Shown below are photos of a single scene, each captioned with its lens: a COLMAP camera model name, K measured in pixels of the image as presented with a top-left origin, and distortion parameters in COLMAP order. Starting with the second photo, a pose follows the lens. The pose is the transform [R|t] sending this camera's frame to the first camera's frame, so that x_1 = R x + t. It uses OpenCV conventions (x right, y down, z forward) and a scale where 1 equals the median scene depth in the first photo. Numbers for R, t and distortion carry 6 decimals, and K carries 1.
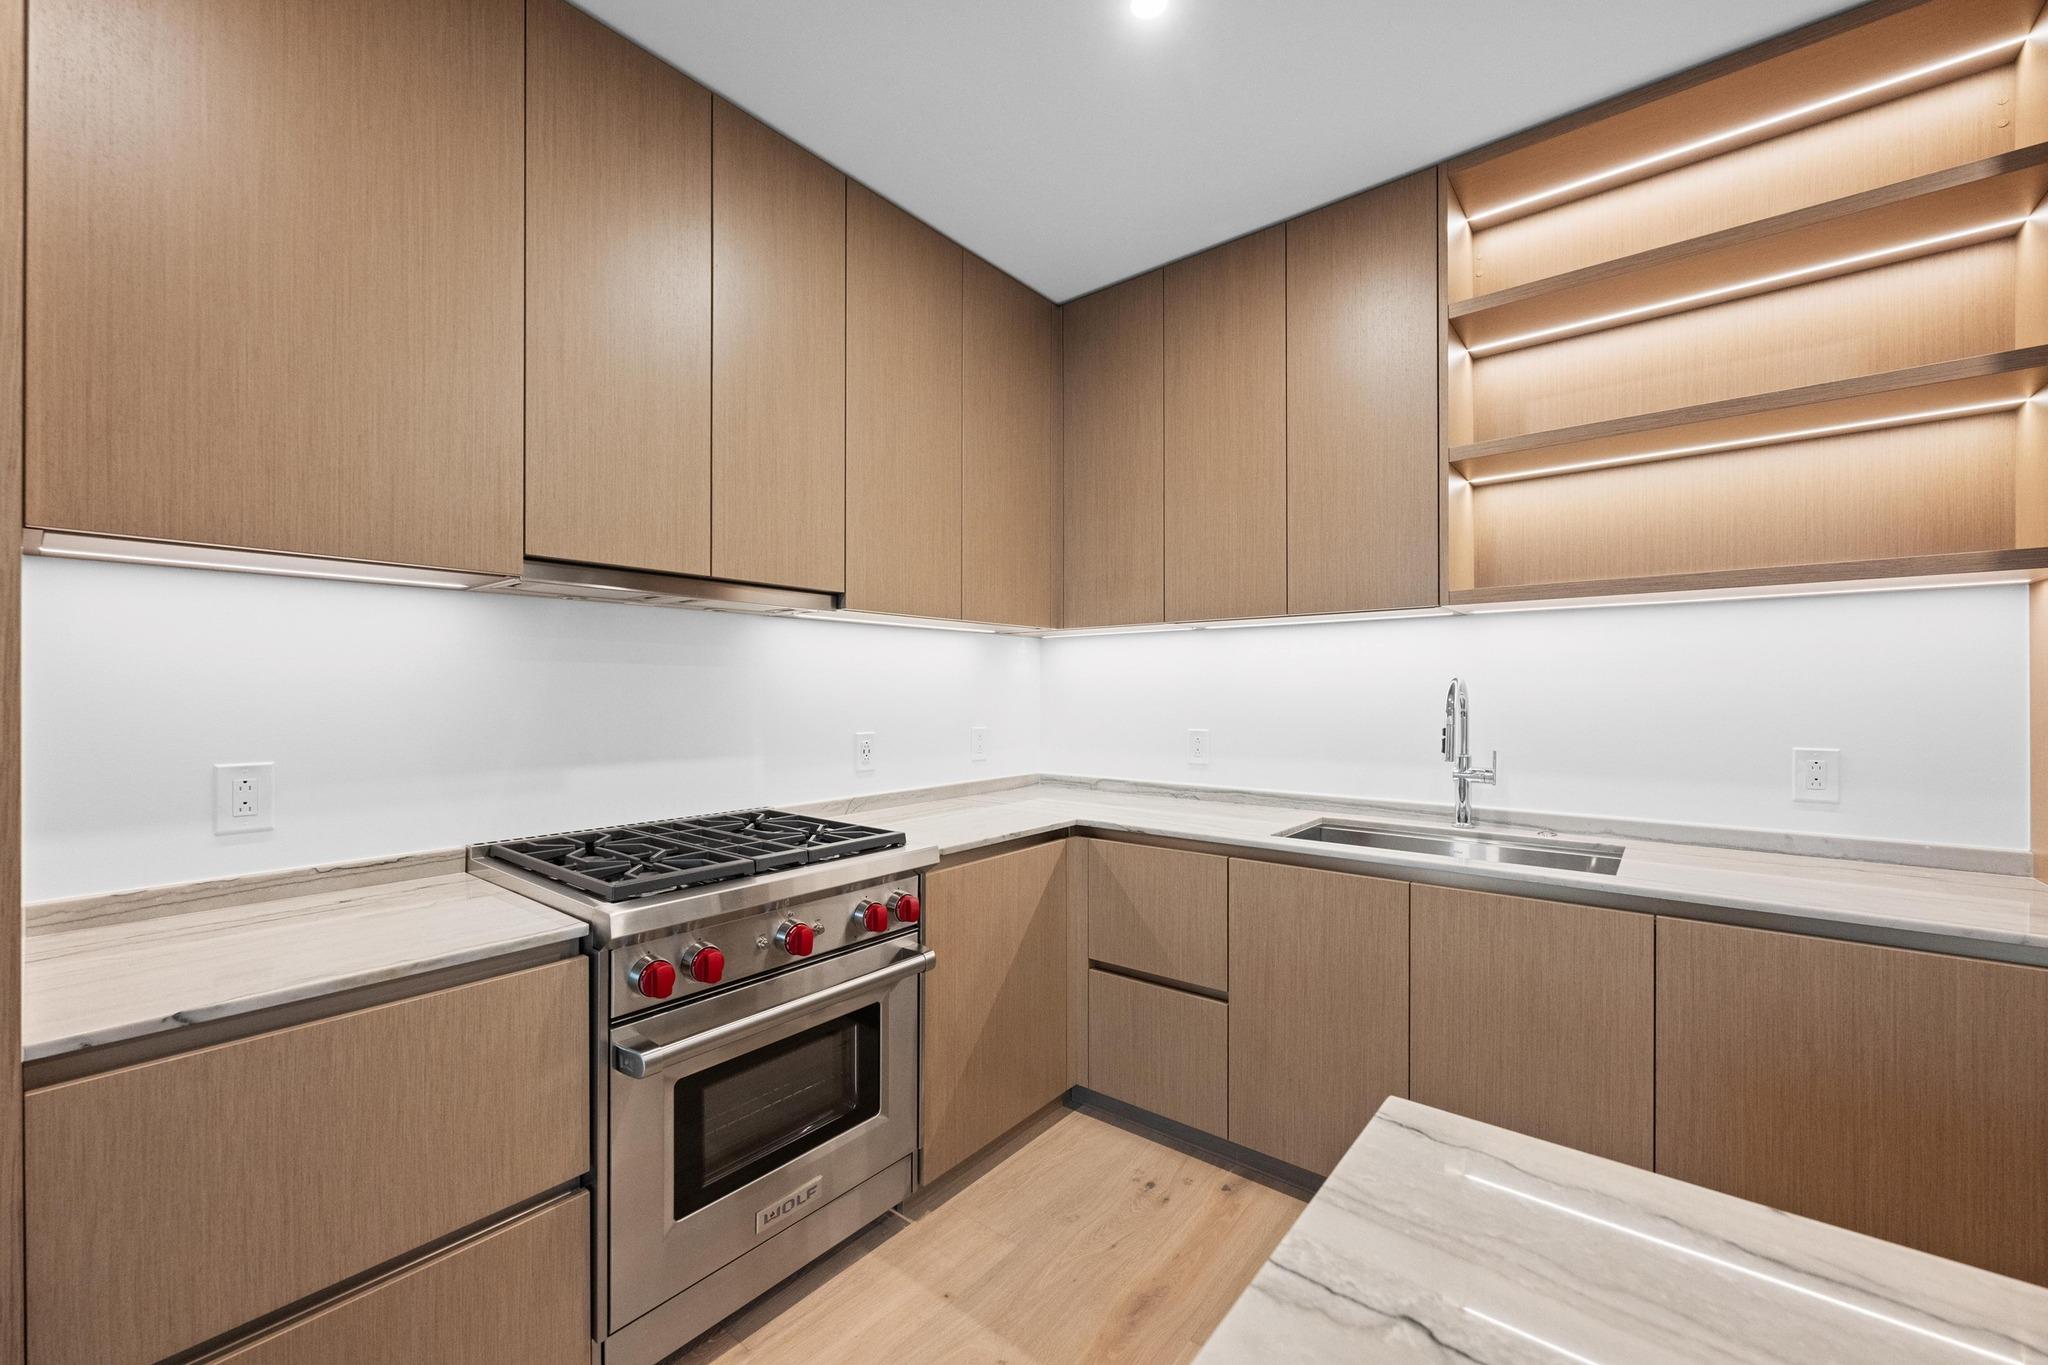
lens RADIAL K [[814.1, 0, 1024.2], [0, 814.1, 690.8], [0, 0, 1]] dist [-0.000823, -0.000138]
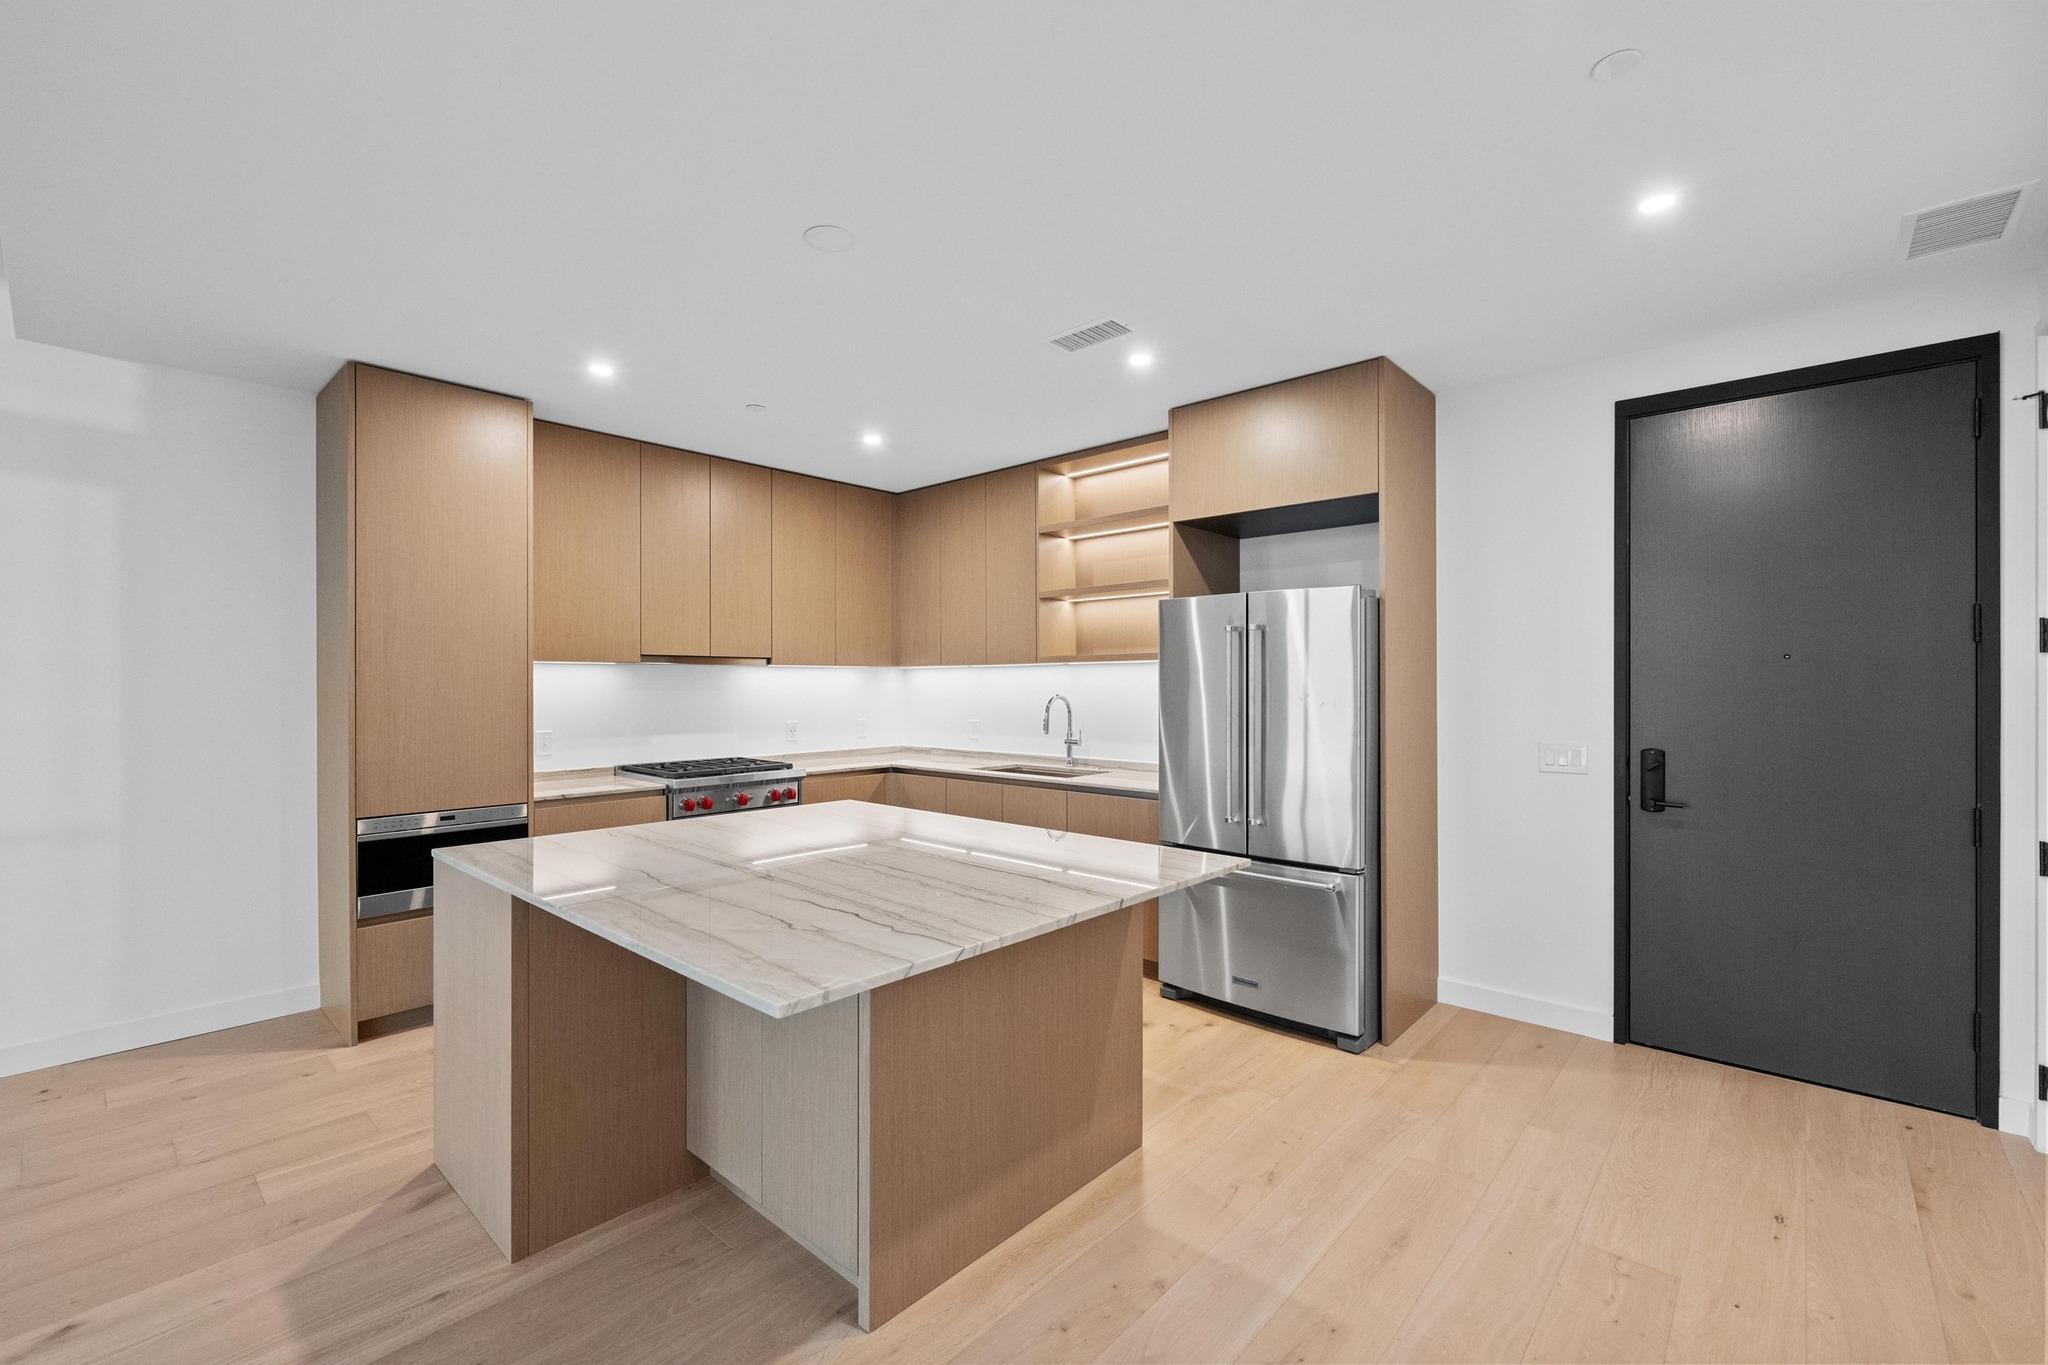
lens RADIAL K [[865.3, 0, 1024.0], [0, 865.3, 682.5], [0, 0, 1]] dist [0.000930, -0.000005]
pose [[0.998358, -0.002382, -0.057236, 0.613327], [0.002267, 0.999995, -0.002076, -0.047921], [0.057241, 0.001943, 0.998359, -1.343350]]
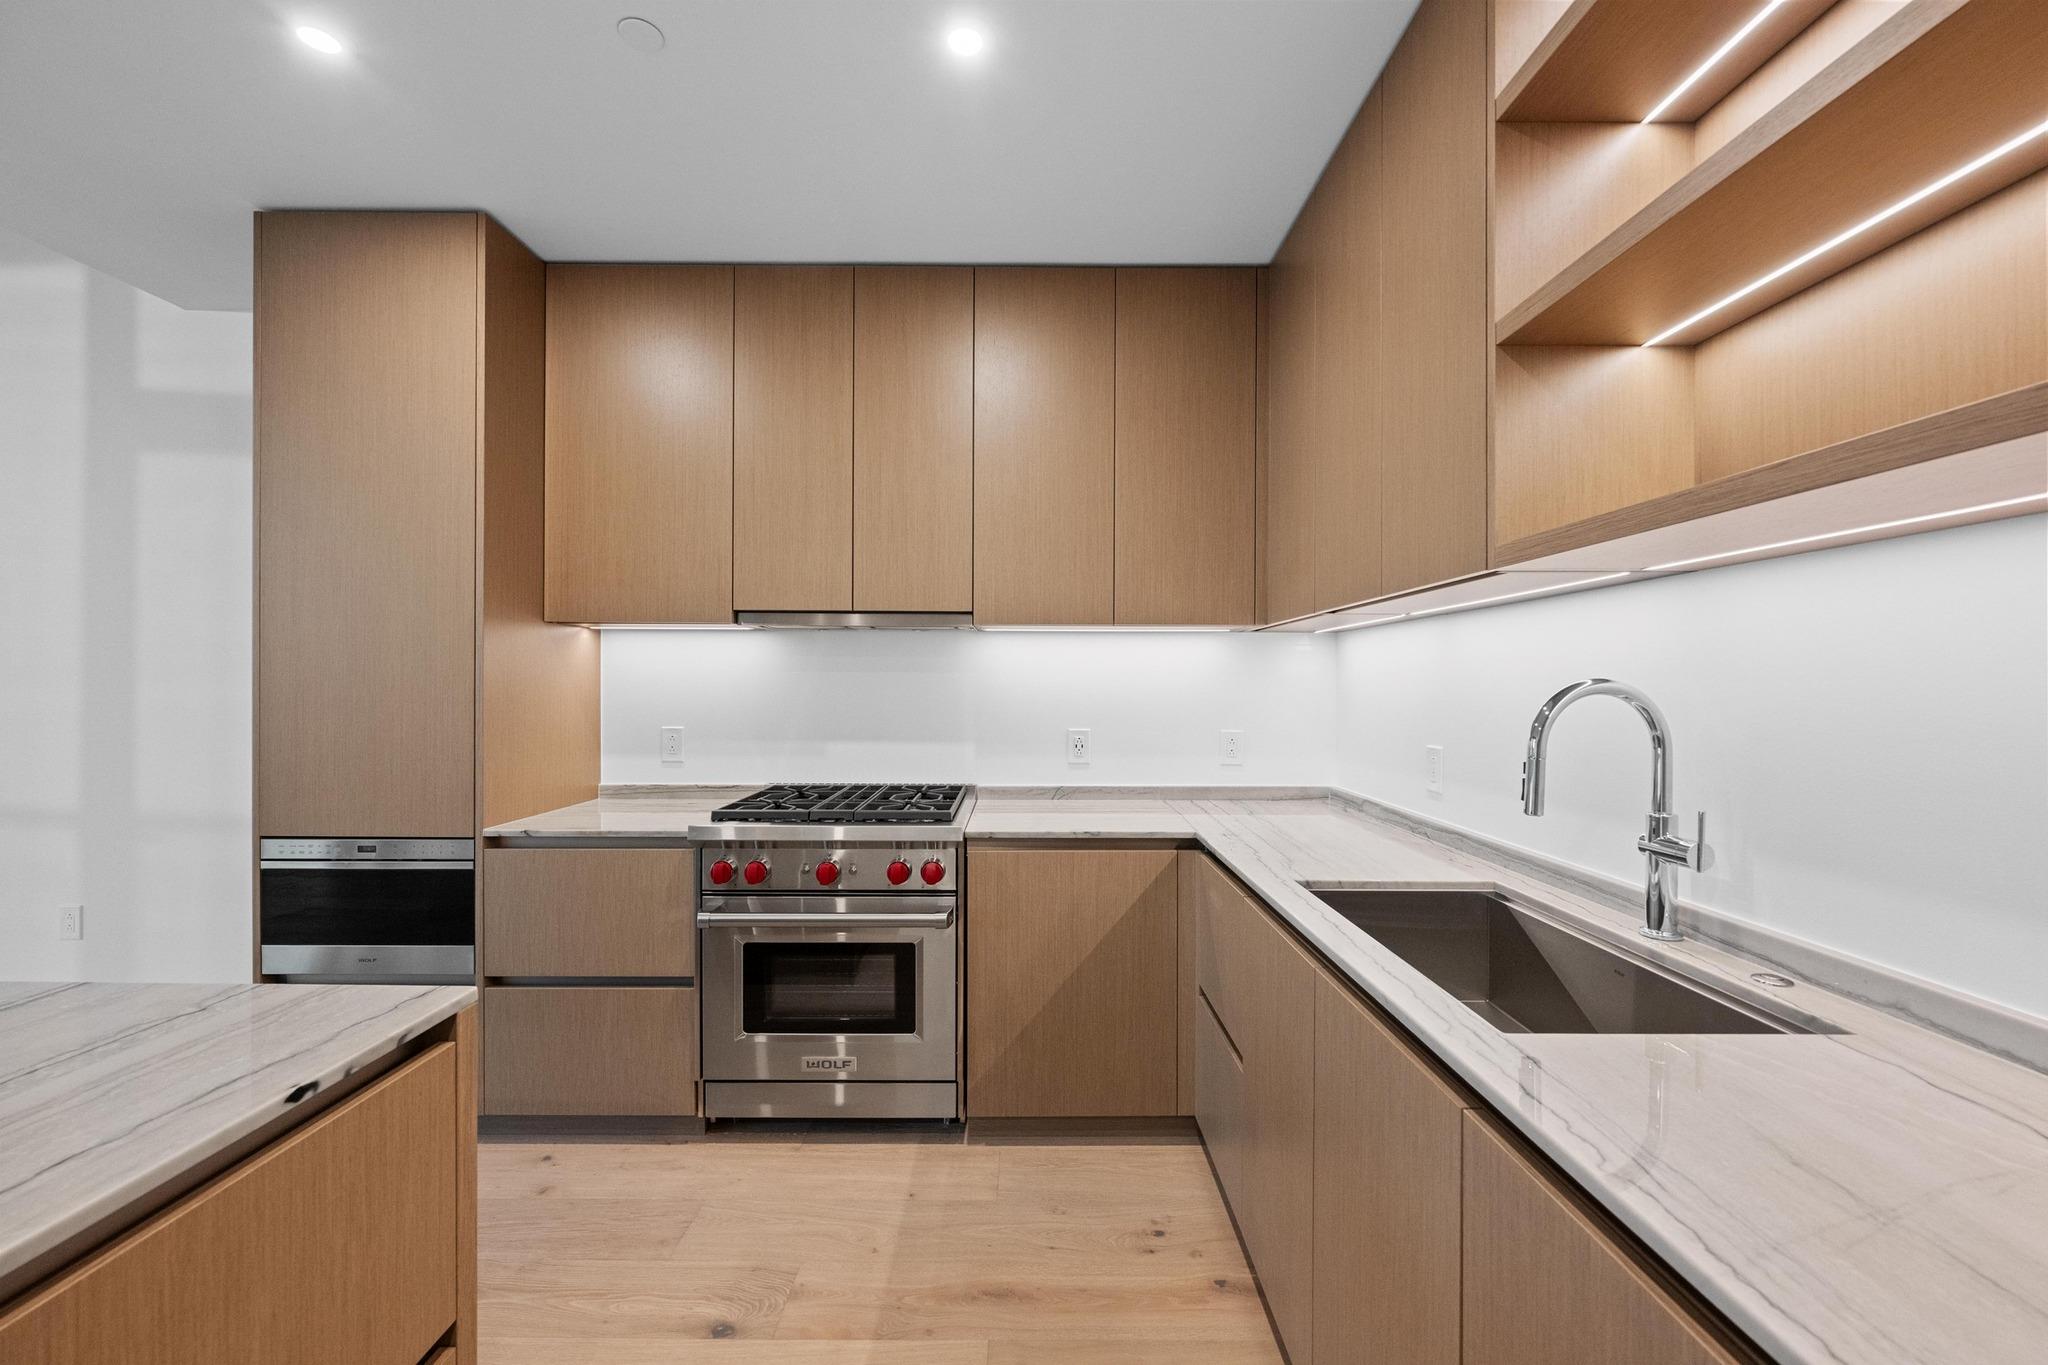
lens RADIAL K [[813.9, 0, 1027.6], [0, 813.9, 685.3], [0, 0, 1]] dist [-0.000699, 0.000123]
pose [[0.626895, 0.003168, -0.779097, 0.791270], [-0.003712, 0.999993, 0.001080, -0.012397], [0.779095, 0.002215, 0.626902, 0.313232]]
